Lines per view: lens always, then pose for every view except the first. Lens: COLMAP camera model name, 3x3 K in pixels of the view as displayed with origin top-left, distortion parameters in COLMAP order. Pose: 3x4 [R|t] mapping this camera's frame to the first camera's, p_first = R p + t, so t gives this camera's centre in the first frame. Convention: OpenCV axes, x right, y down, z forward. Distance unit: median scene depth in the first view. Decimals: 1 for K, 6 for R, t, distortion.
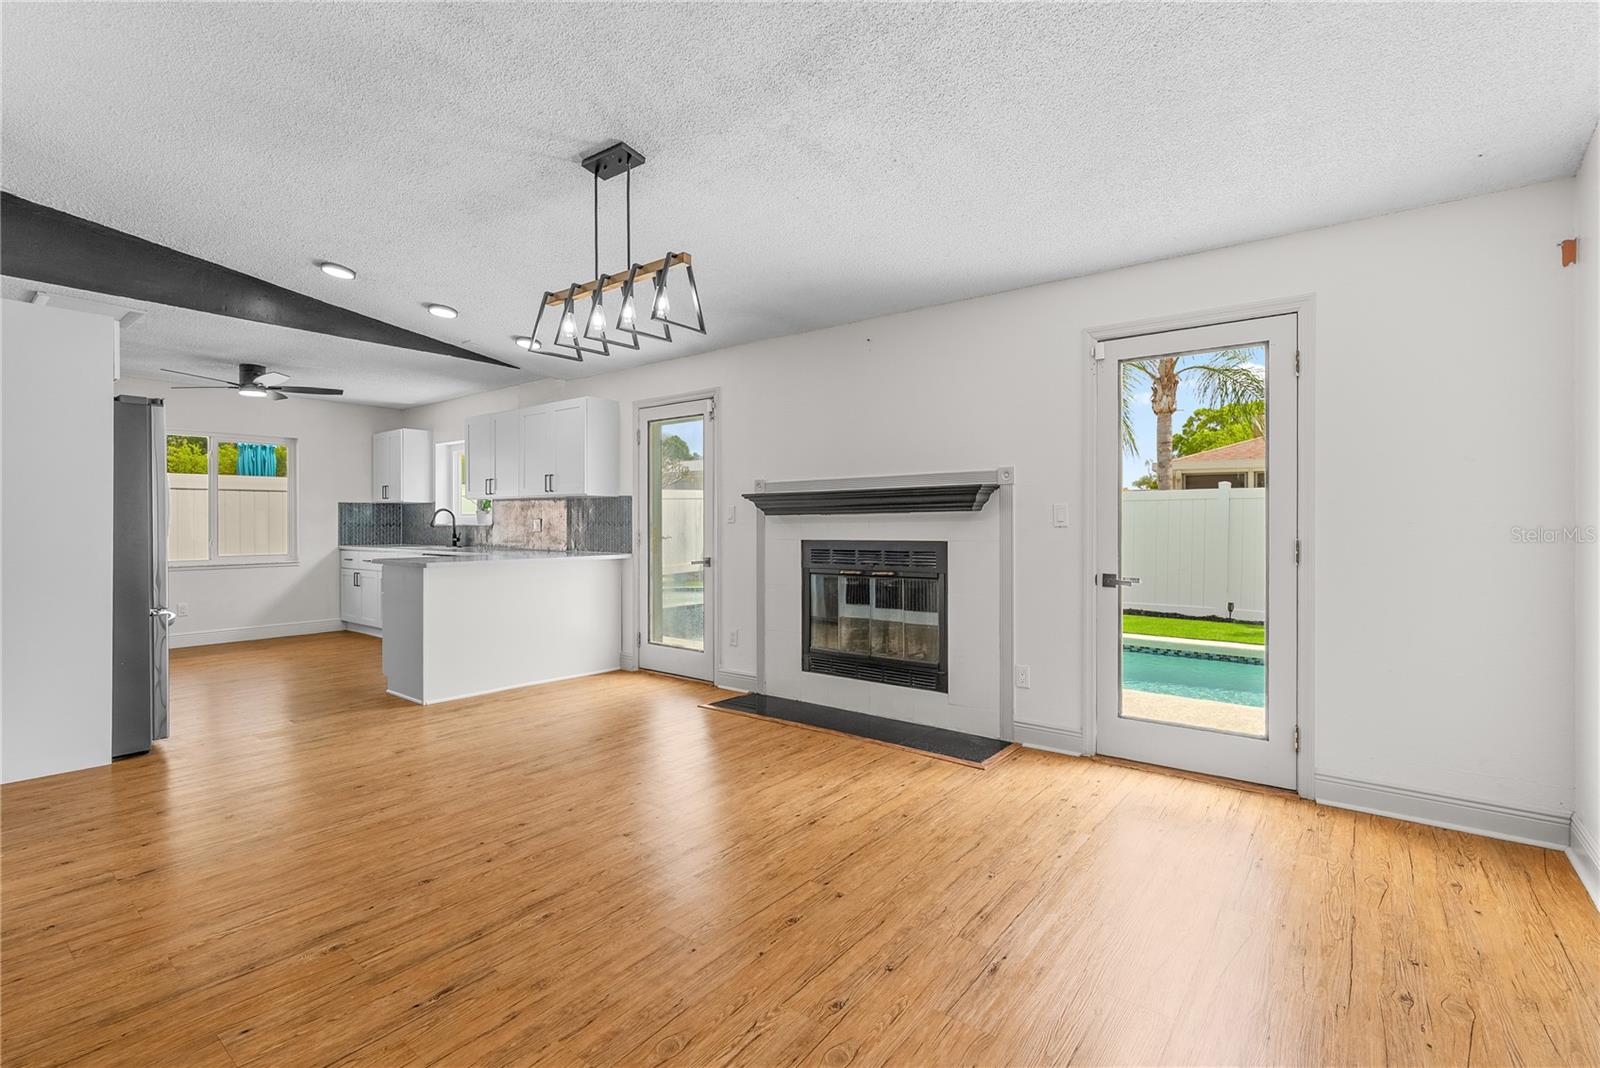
lens RADIAL K [[729.6, 0, 798.3], [0, 729.6, 522.5], [0, 0, 1]] dist [-0.003698, 0.000140]
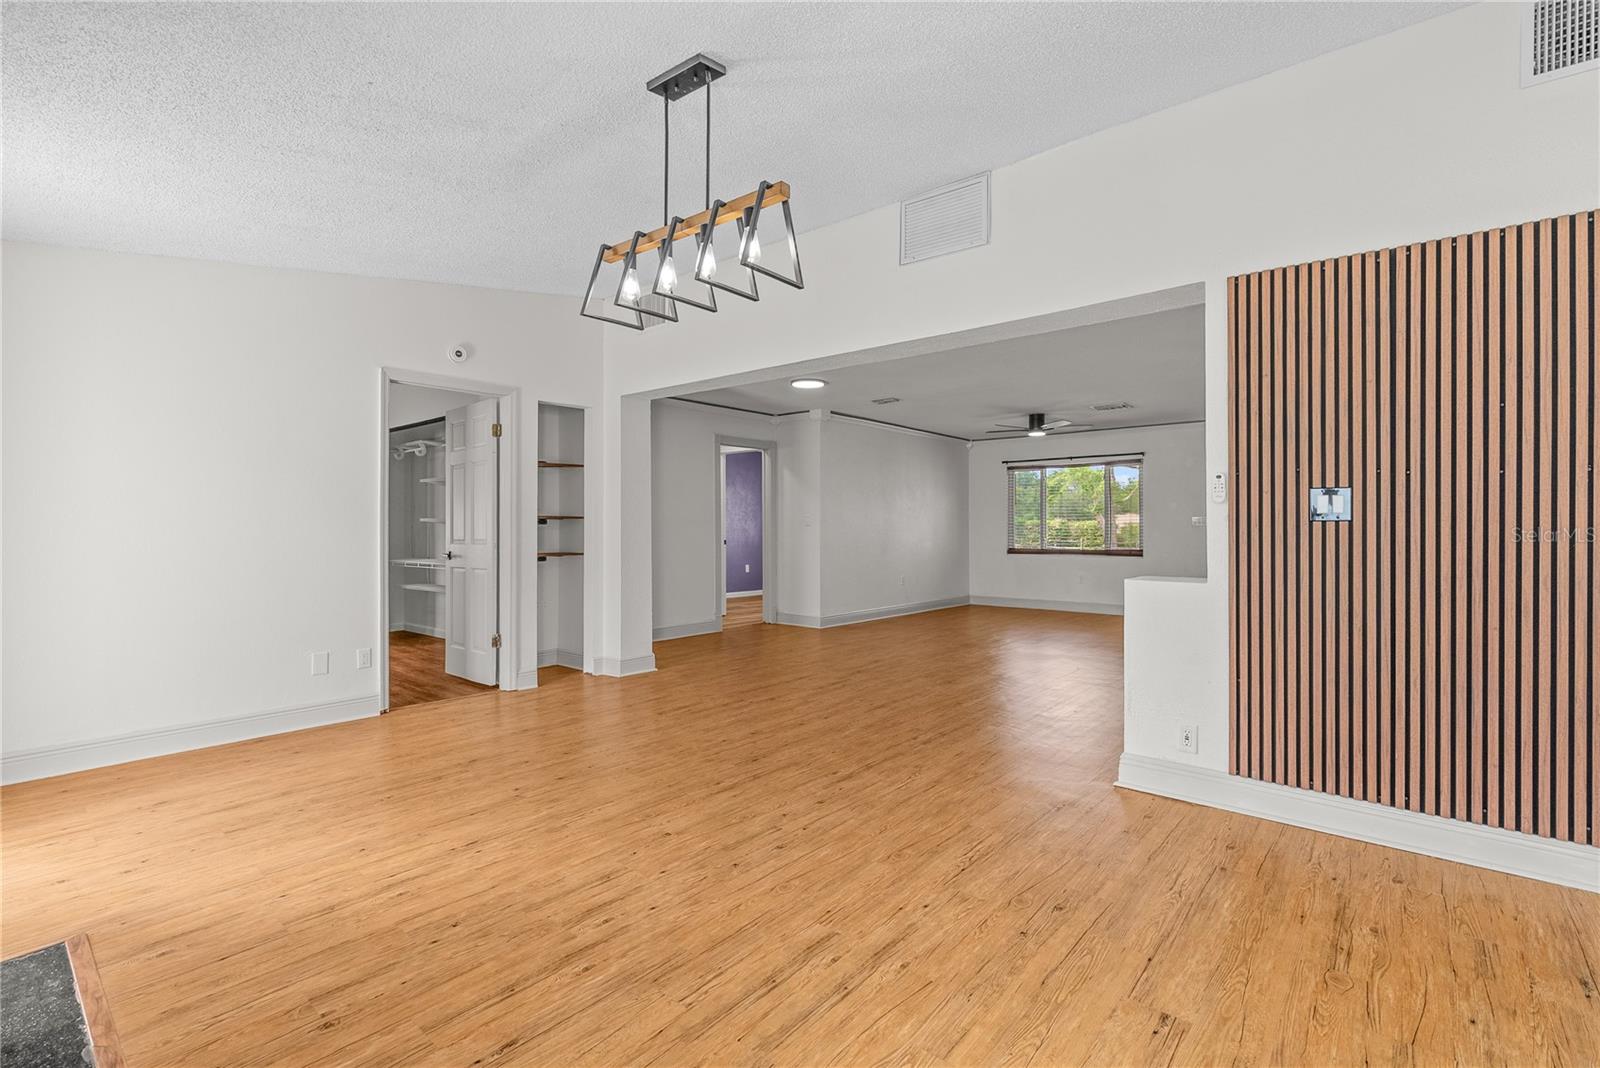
lens RADIAL K [[729.6, 0, 798.3], [0, 729.6, 522.5], [0, 0, 1]] dist [-0.003698, 0.000140]
pose [[-0.999314, 0.002157, 0.036960, -0.363004], [0.001943, 0.999981, -0.005836, 0.003452], [-0.036972, -0.005760, -0.999300, 1.602618]]
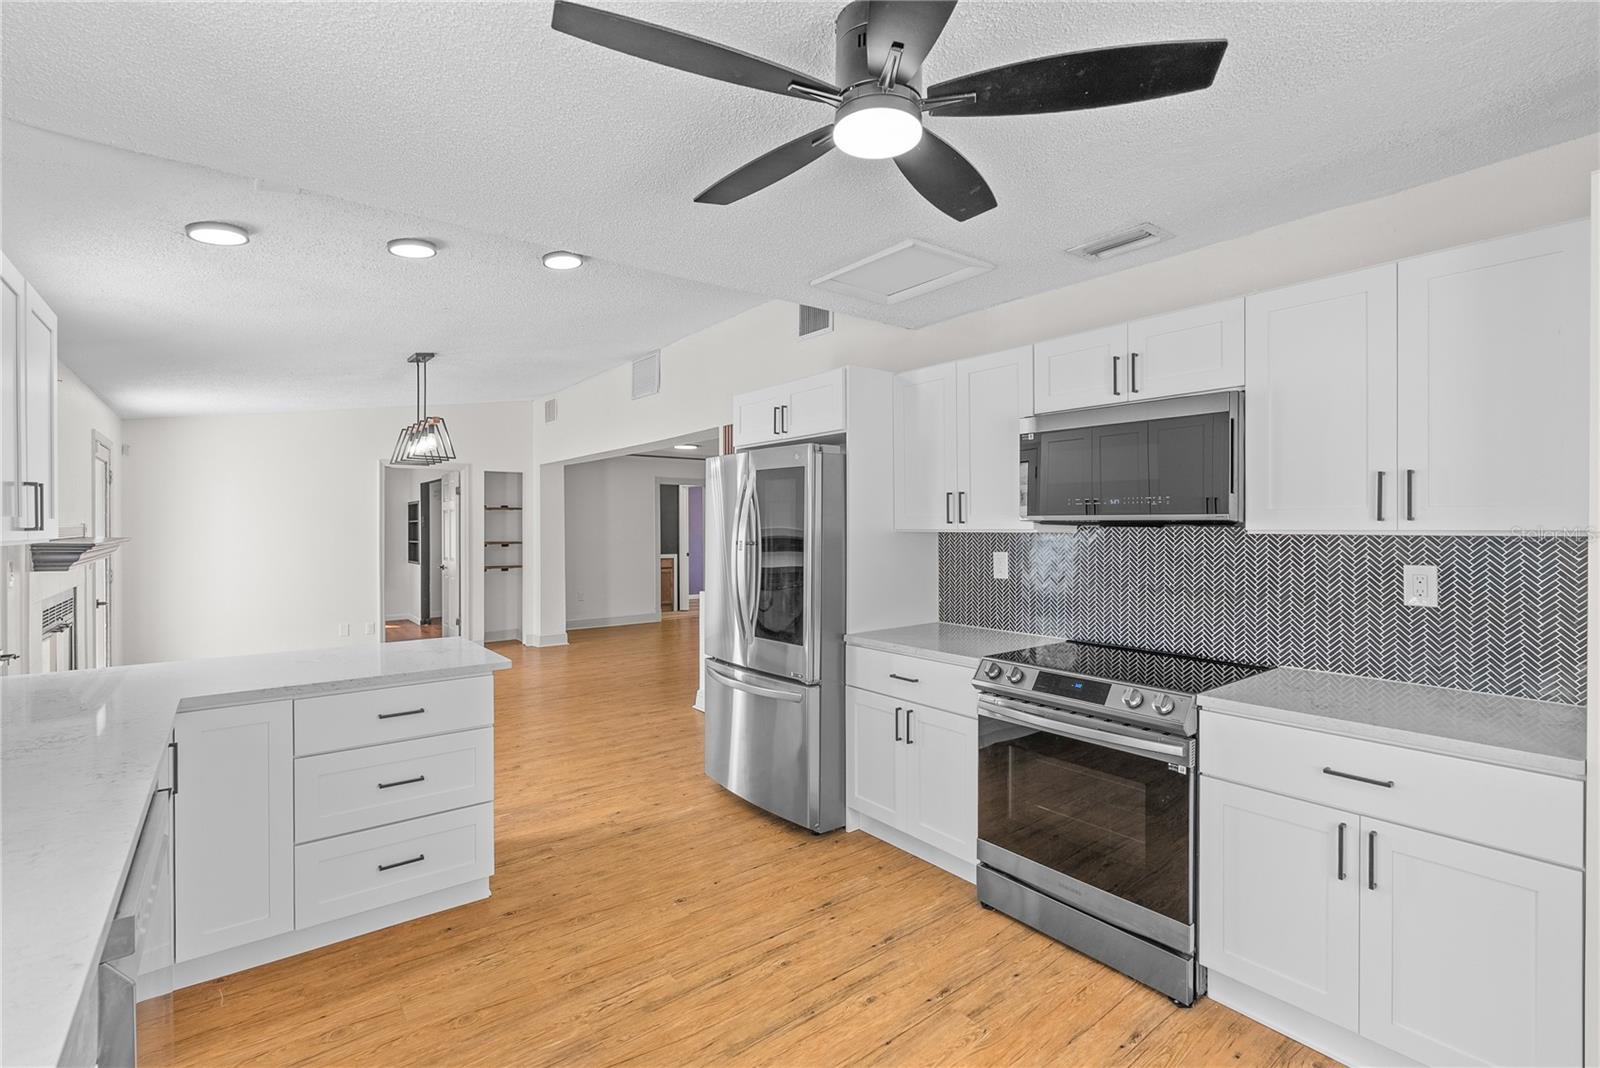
lens RADIAL K [[720.8, 0, 803.4], [0, 720.8, 533.0], [0, 0, 1]] dist [-0.003885, 0.000038]
pose [[-0.972790, 0.000416, 0.231689, -1.378778], [0.002485, 0.999960, 0.008636, -0.076616], [-0.231676, 0.008977, -0.972752, 2.199451]]
